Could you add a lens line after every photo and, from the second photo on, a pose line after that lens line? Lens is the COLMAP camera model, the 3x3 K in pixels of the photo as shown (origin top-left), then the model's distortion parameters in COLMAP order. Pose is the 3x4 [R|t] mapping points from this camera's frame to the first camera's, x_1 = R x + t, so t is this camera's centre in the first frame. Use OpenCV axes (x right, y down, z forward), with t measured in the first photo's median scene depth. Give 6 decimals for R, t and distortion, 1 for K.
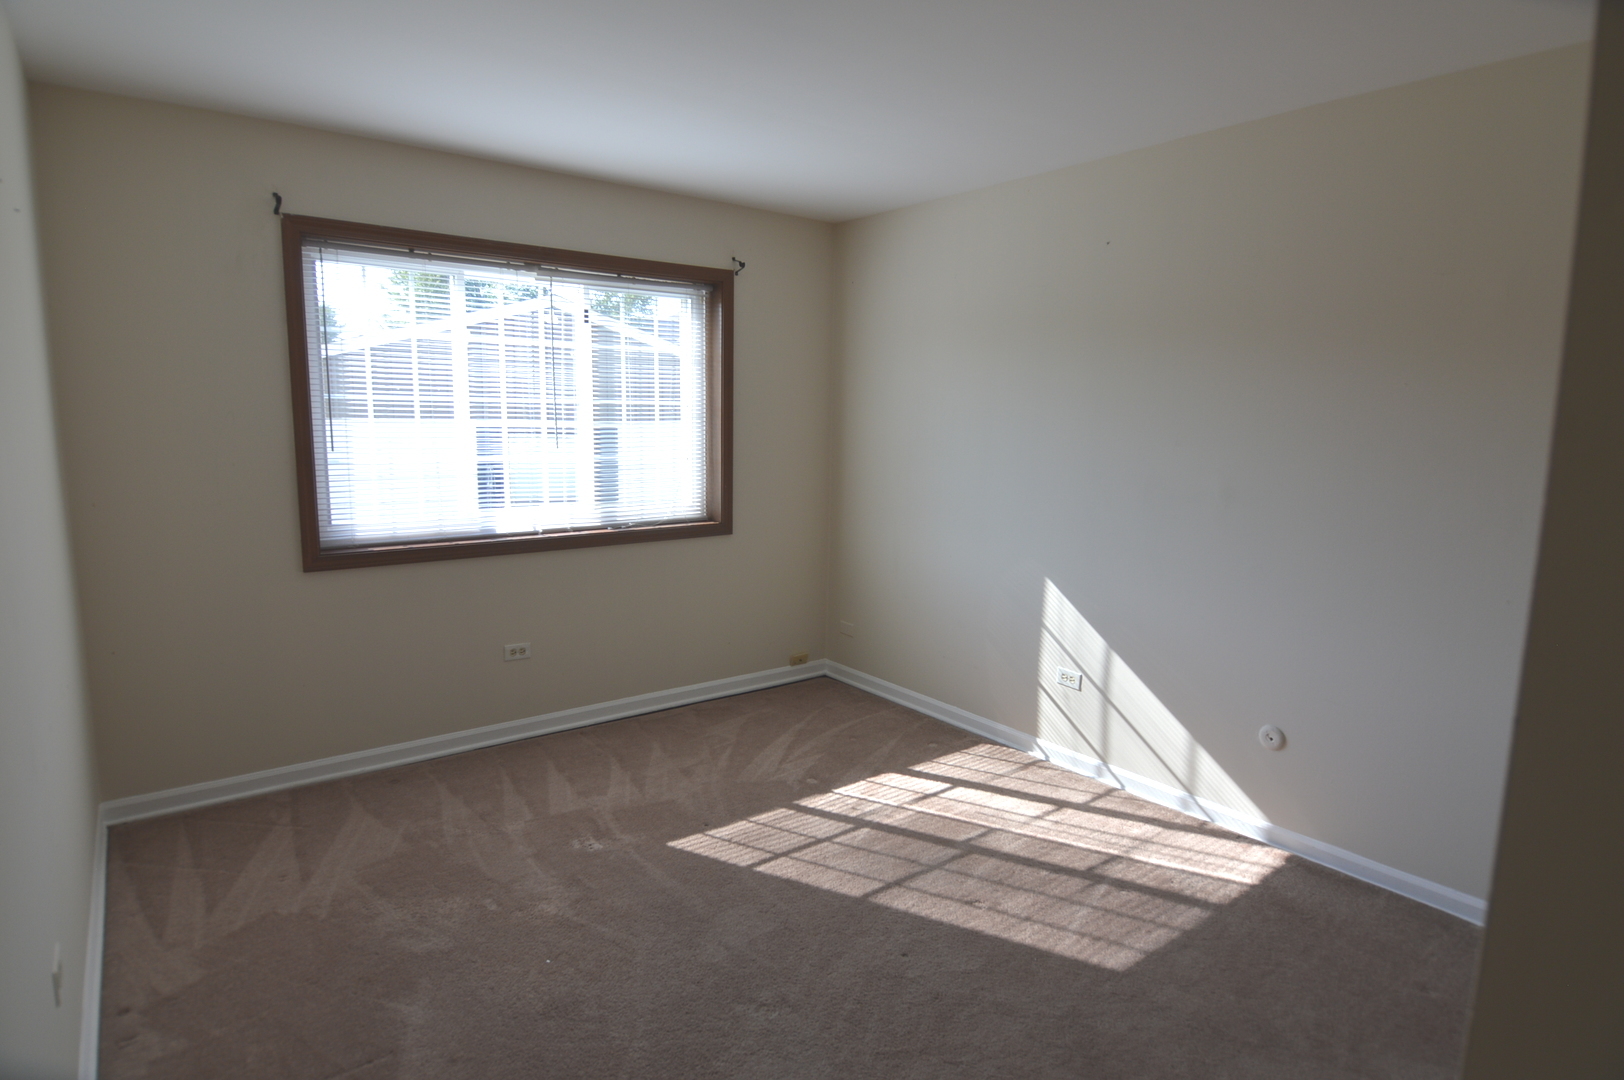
lens RADIAL K [[861.0, 0, 812.0], [0, 861.0, 540.0], [0, 0, 1]] dist [0.003571, -0.028154]
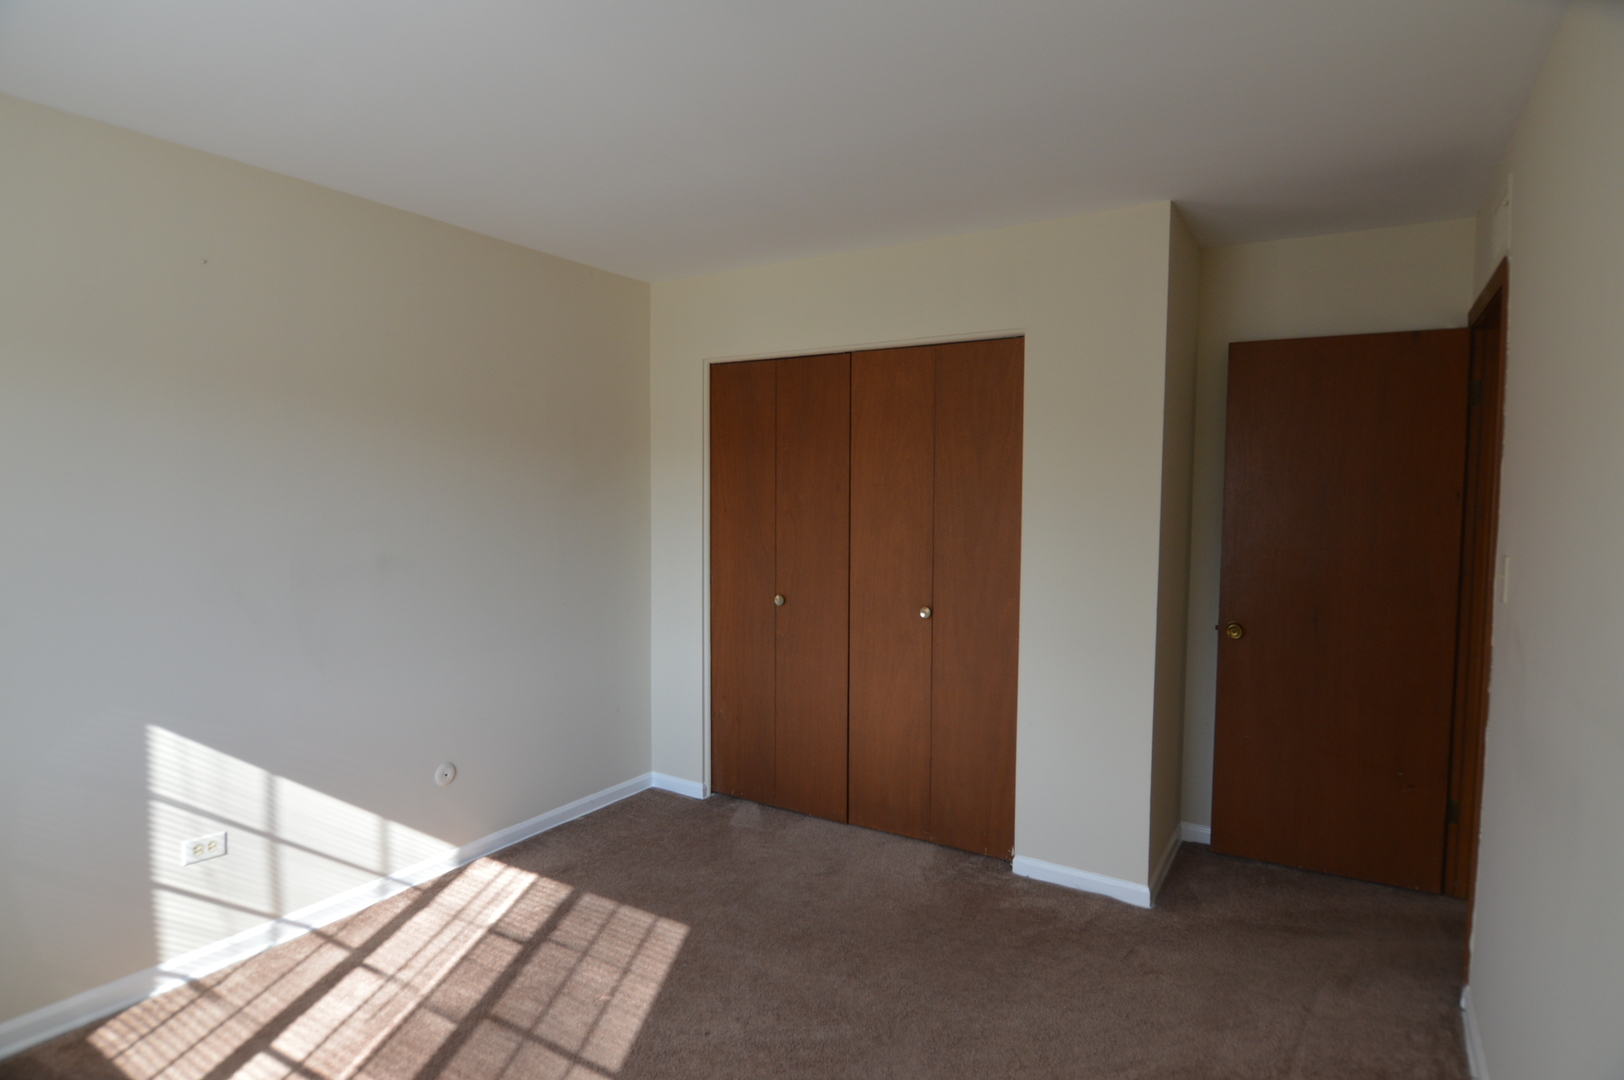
lens RADIAL K [[861.0, 0, 812.0], [0, 861.0, 540.0], [0, 0, 1]] dist [0.003571, -0.028154]
pose [[-0.344192, -0.077275, 0.935714, -0.567842], [0.120554, 0.984721, 0.125667, -0.131329], [-0.931128, 0.156057, -0.329617, 0.785081]]
